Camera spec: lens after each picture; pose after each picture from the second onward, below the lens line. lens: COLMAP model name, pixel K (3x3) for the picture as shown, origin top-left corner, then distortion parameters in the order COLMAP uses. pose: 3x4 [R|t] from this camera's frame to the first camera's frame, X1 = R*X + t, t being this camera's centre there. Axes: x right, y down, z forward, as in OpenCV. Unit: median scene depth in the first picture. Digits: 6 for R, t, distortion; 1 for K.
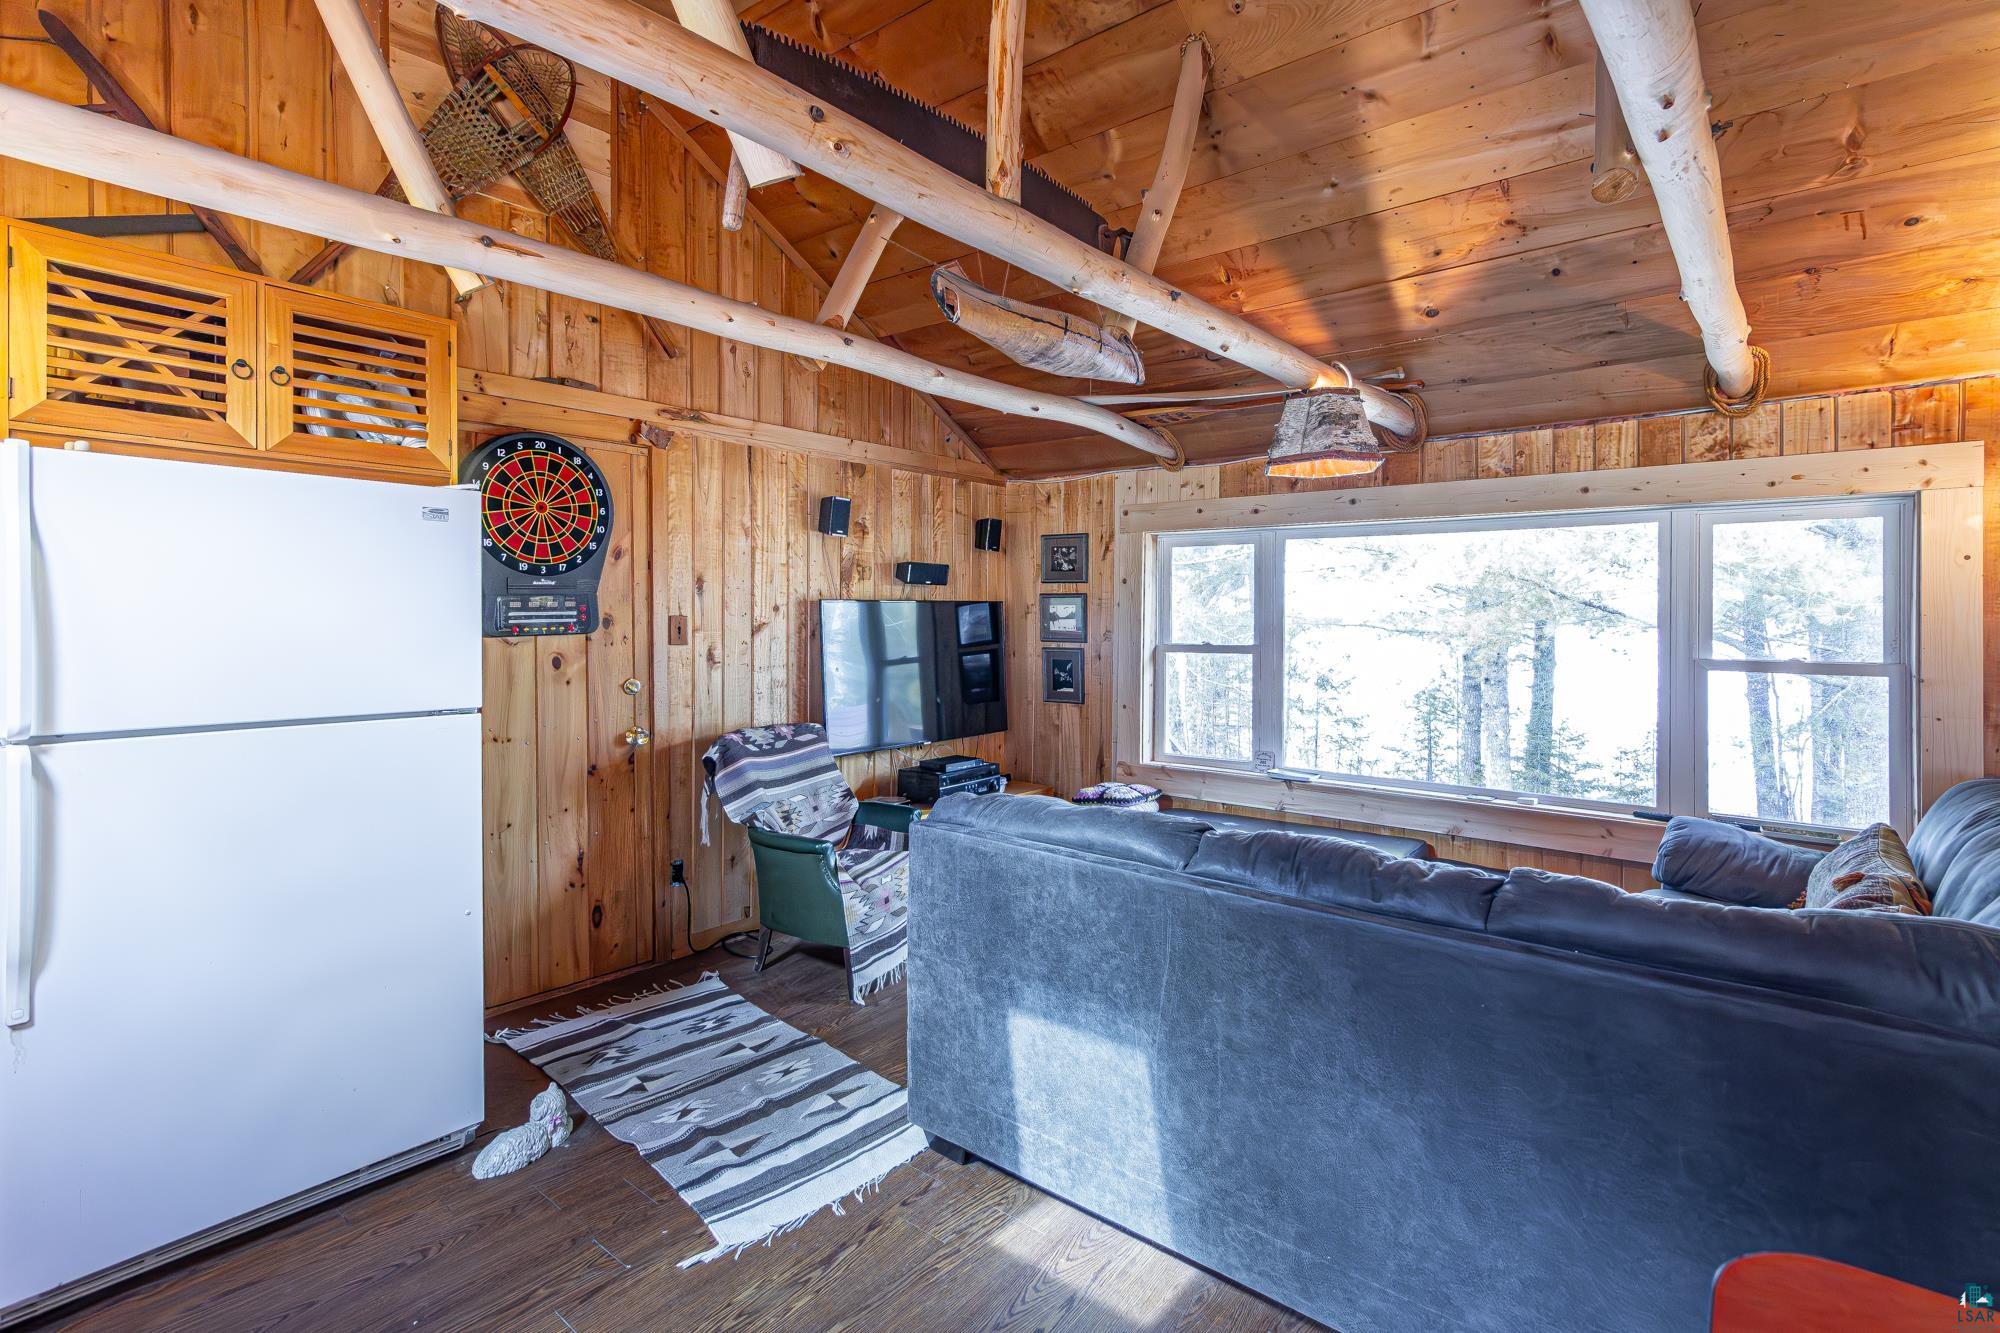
lens RADIAL K [[950.9, 0, 1001.3], [0, 950.9, 621.8], [0, 0, 1]] dist [0.021120, 0.000169]
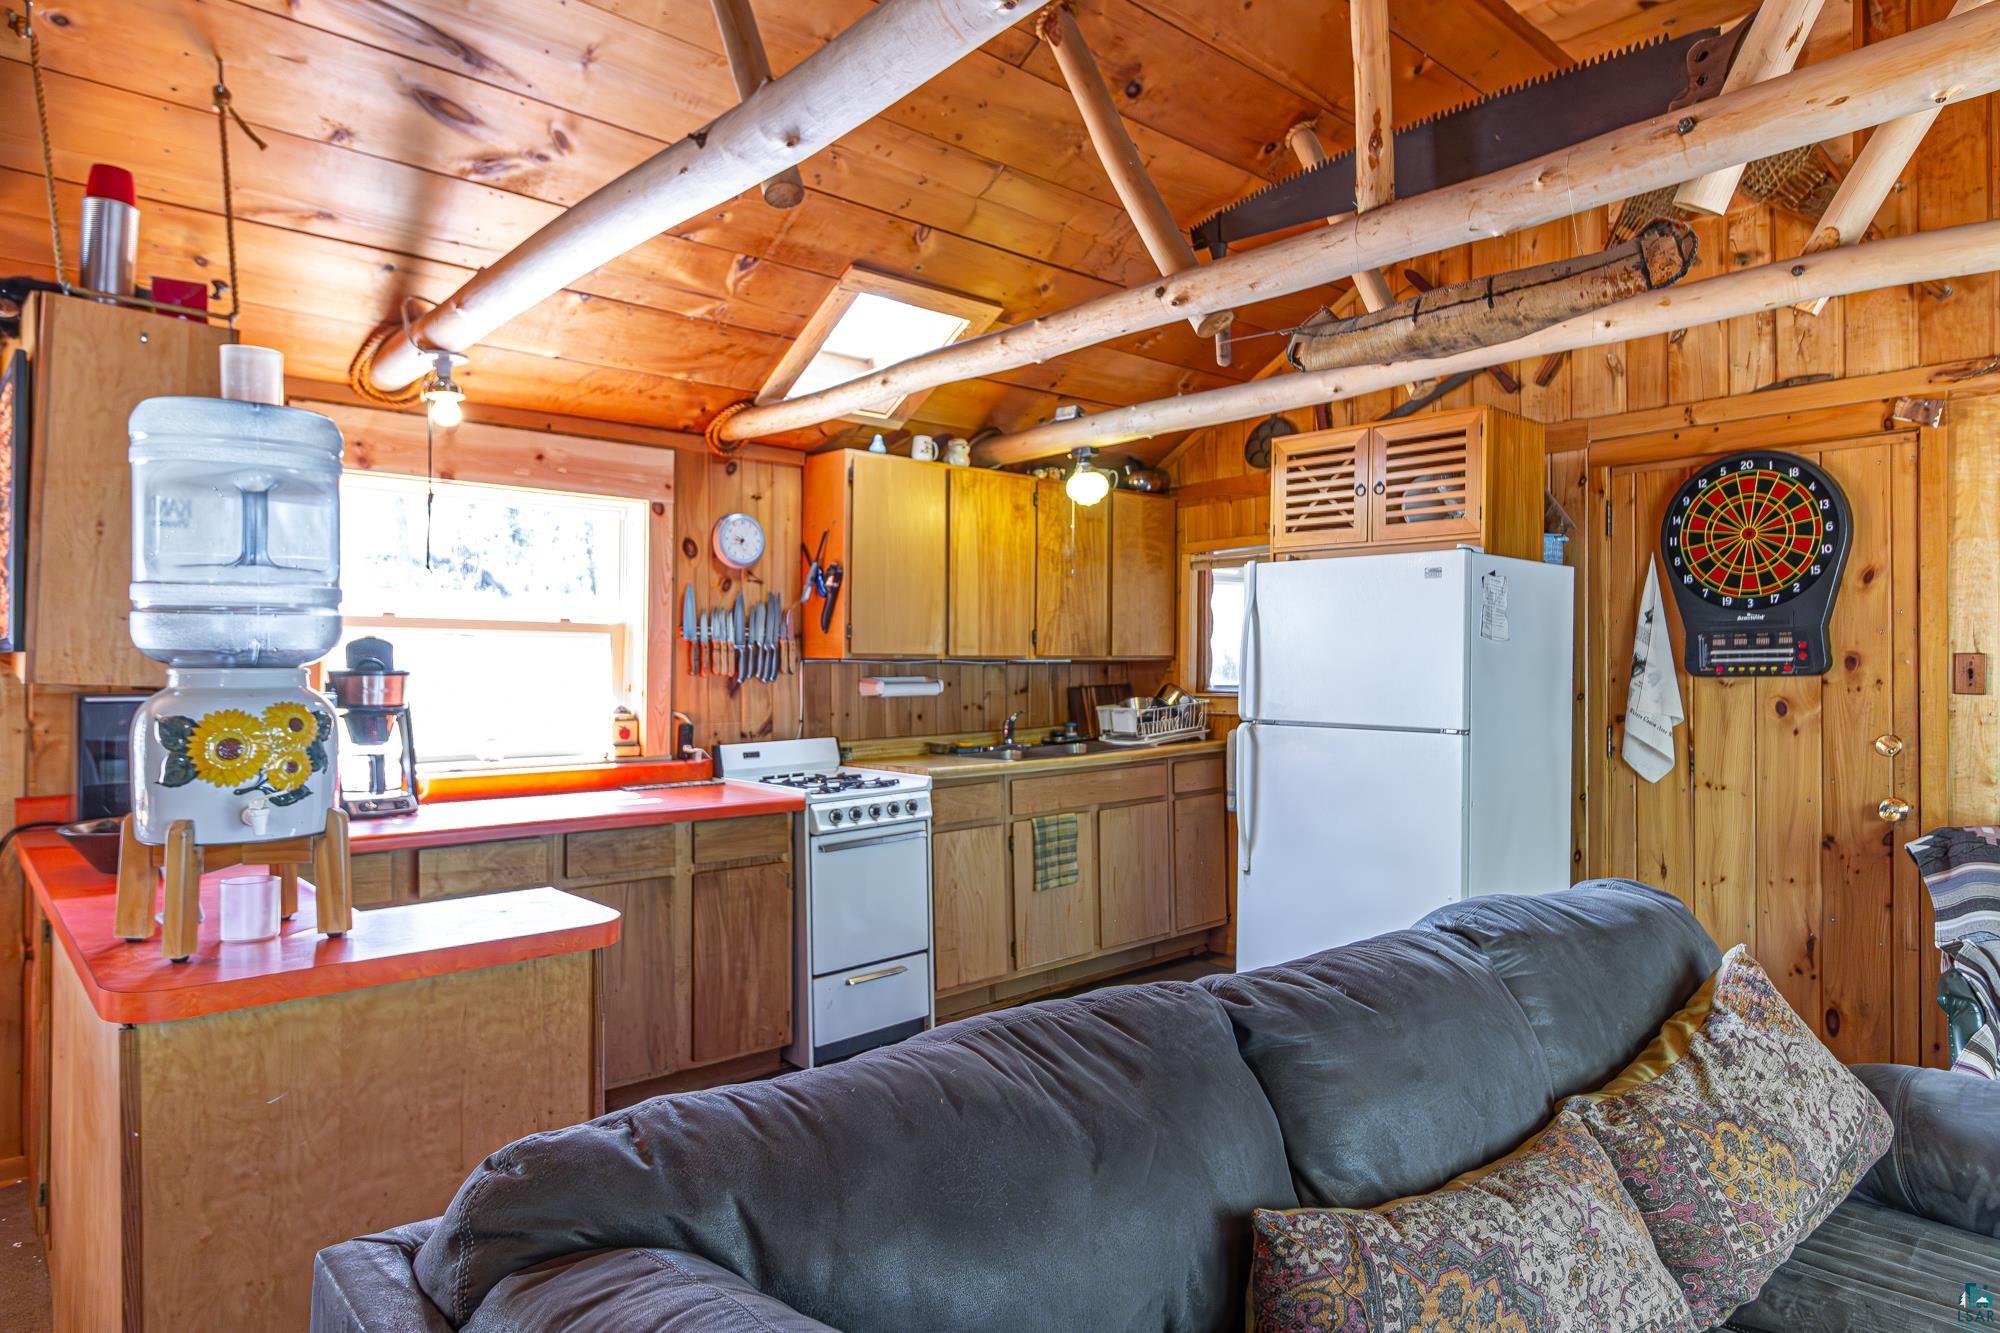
lens RADIAL K [[1194.3, 0, 1003.5], [0, 1194.3, 666.2], [0, 0, 1]] dist [0.001220, 0.000162]
pose [[-0.150714, 0.002893, -0.988573, 0.724440], [-0.007812, 0.999961, 0.004117, 0.005697], [0.988546, 0.008343, -0.150686, 0.468736]]
